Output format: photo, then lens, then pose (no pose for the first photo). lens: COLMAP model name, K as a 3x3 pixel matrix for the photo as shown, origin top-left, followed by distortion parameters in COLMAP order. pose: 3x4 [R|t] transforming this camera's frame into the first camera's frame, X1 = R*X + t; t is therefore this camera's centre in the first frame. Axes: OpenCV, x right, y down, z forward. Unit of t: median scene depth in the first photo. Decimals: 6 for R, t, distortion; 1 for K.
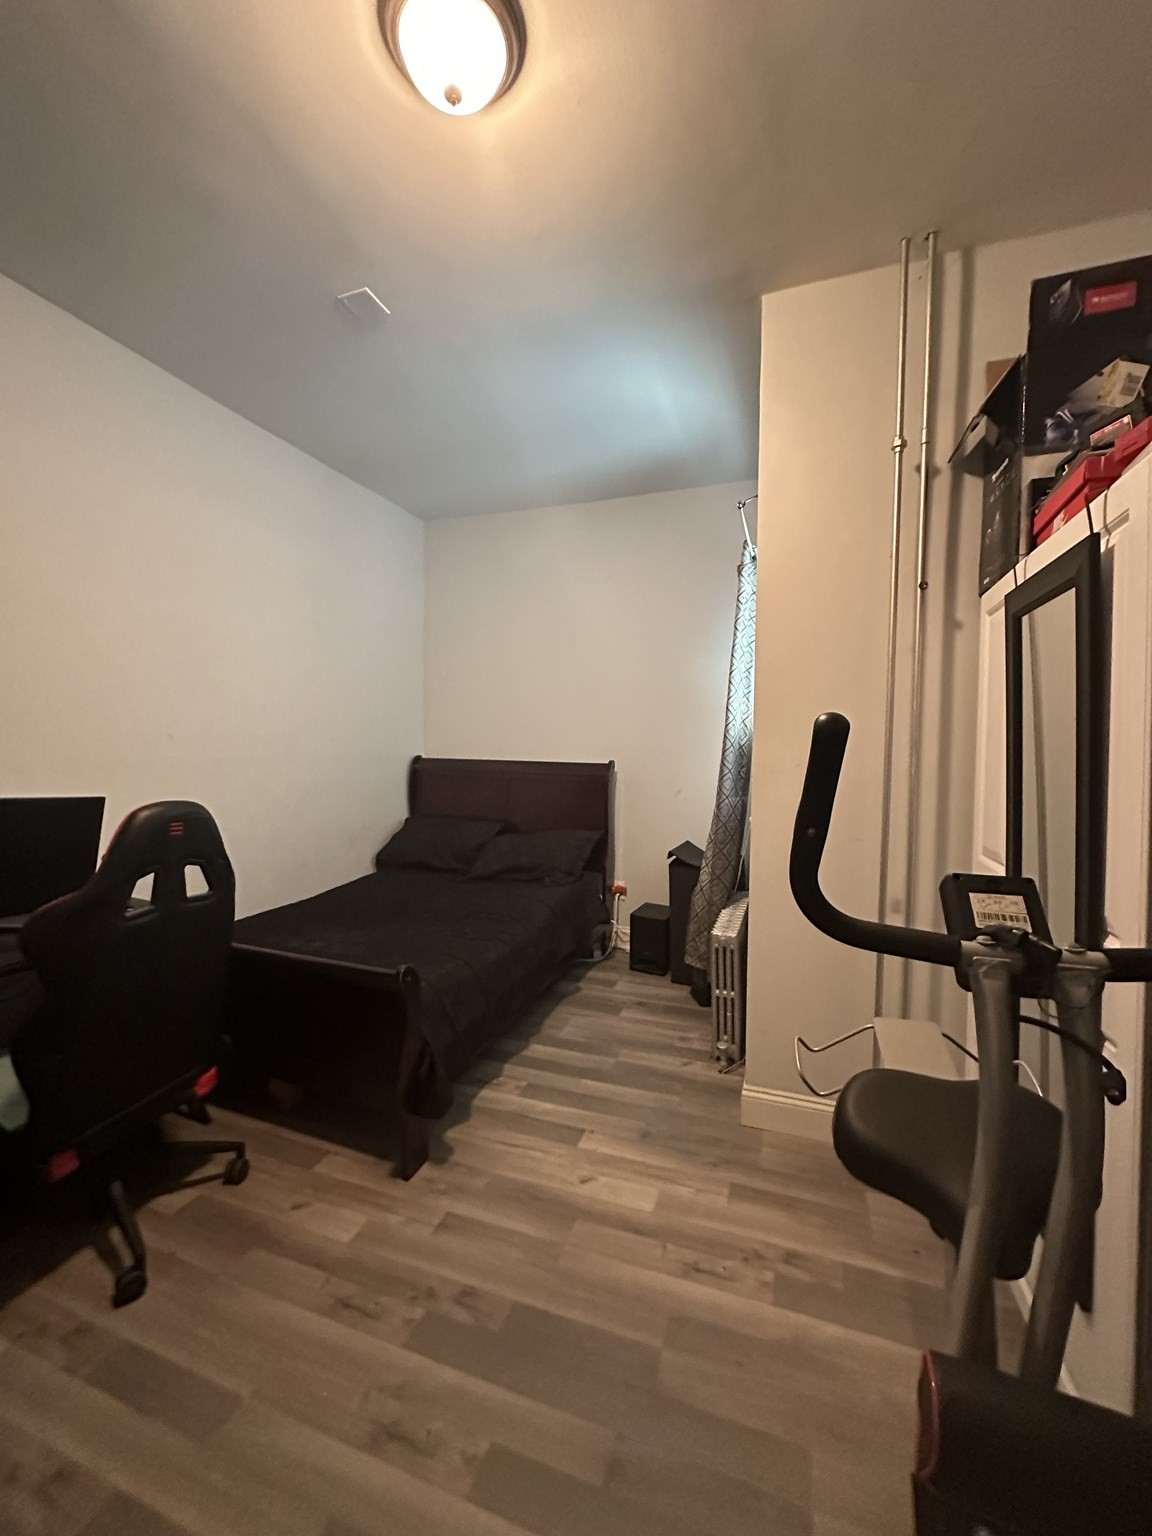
lens RADIAL K [[619.8, 0, 581.3], [0, 619.8, 767.0], [0, 0, 1]] dist [-0.002194, 0.000543]
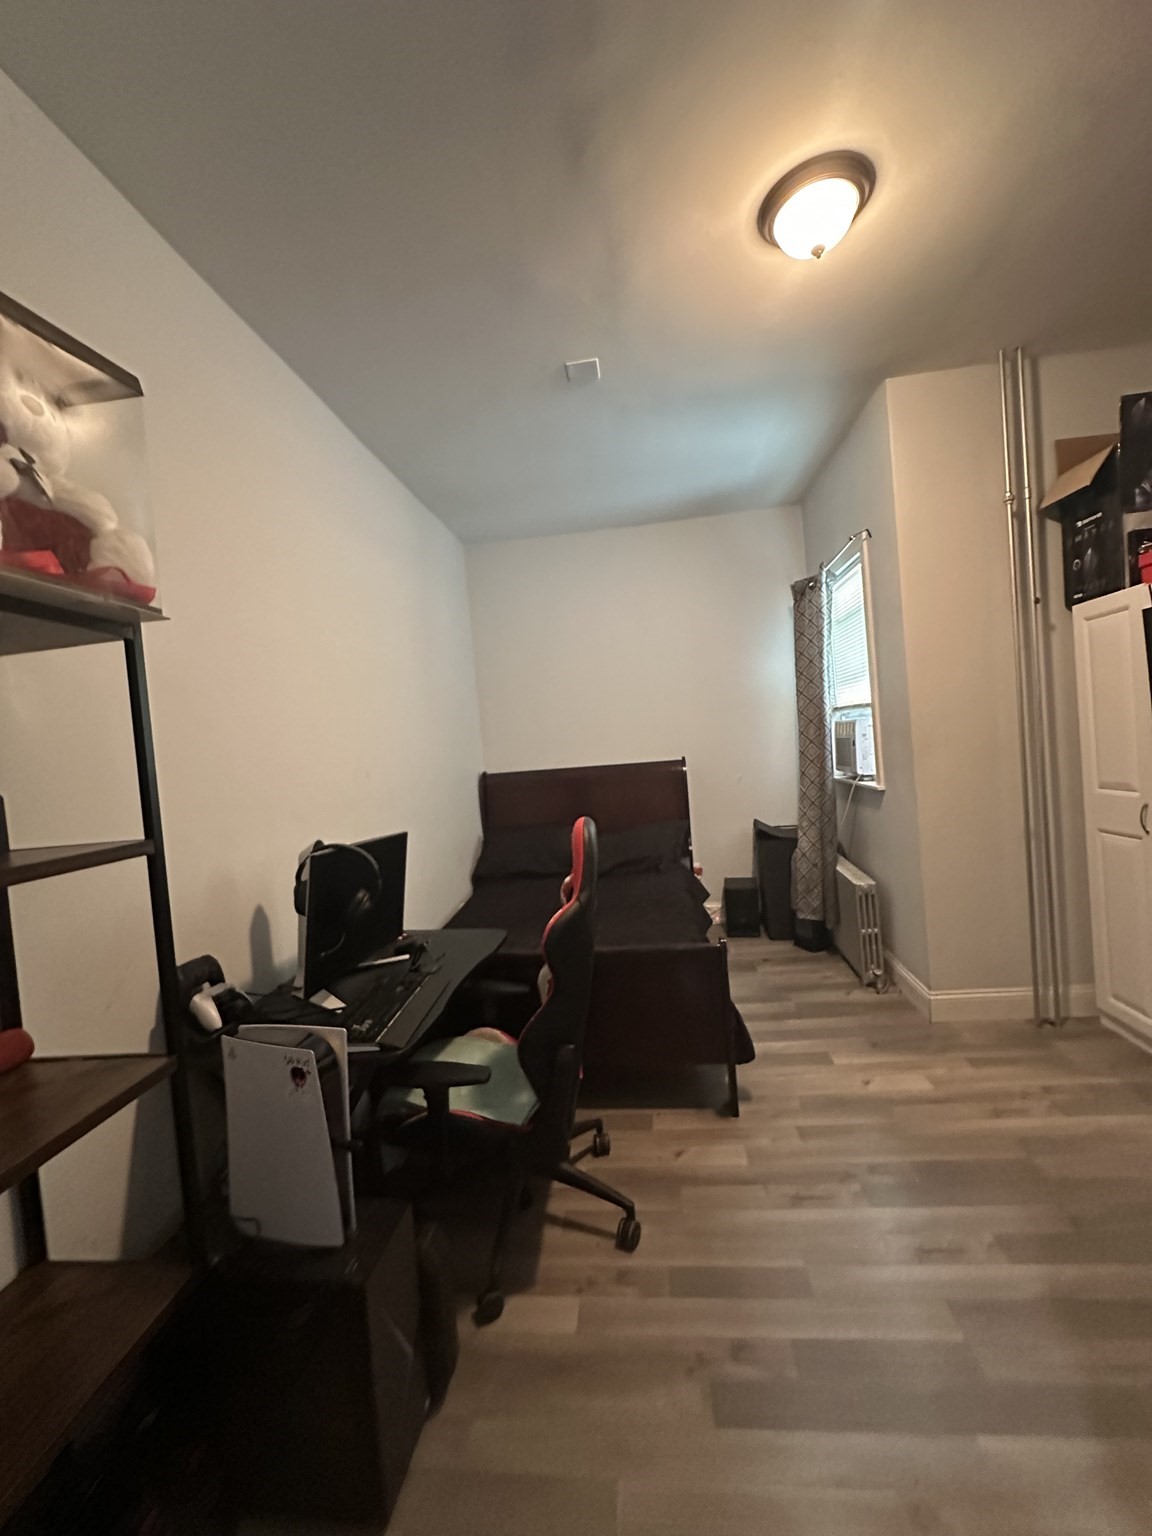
lens RADIAL K [[619.8, 0, 588.3], [0, 619.8, 766.4], [0, 0, 1]] dist [-0.002194, 0.000543]
pose [[0.965893, -0.105027, 0.236684, -0.787788], [0.106011, 0.994328, 0.008603, -0.043556], [-0.236245, 0.016781, 0.971549, -0.102558]]
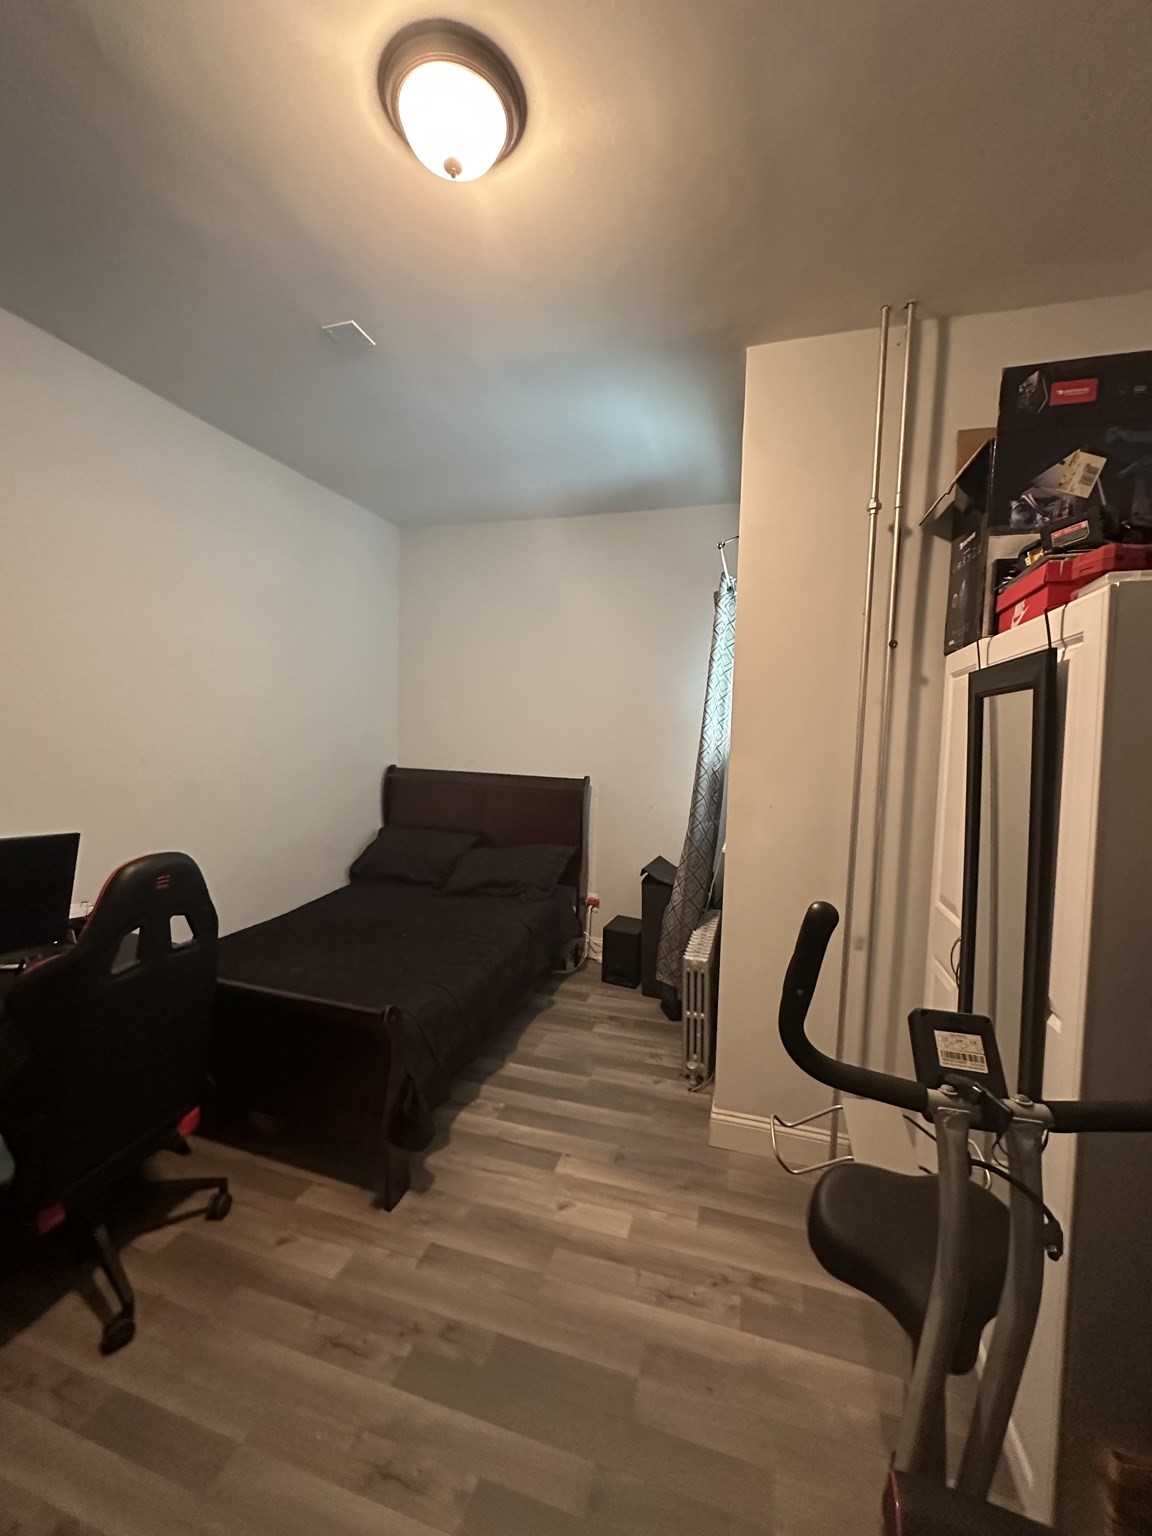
lens RADIAL K [[619.8, 0, 581.9], [0, 619.8, 767.5], [0, 0, 1]] dist [-0.002194, 0.000543]
pose [[0.998485, 0.013737, 0.053283, -0.027642], [-0.015163, 0.999535, 0.026466, -0.104238], [-0.052894, -0.027234, 0.998229, -0.025766]]
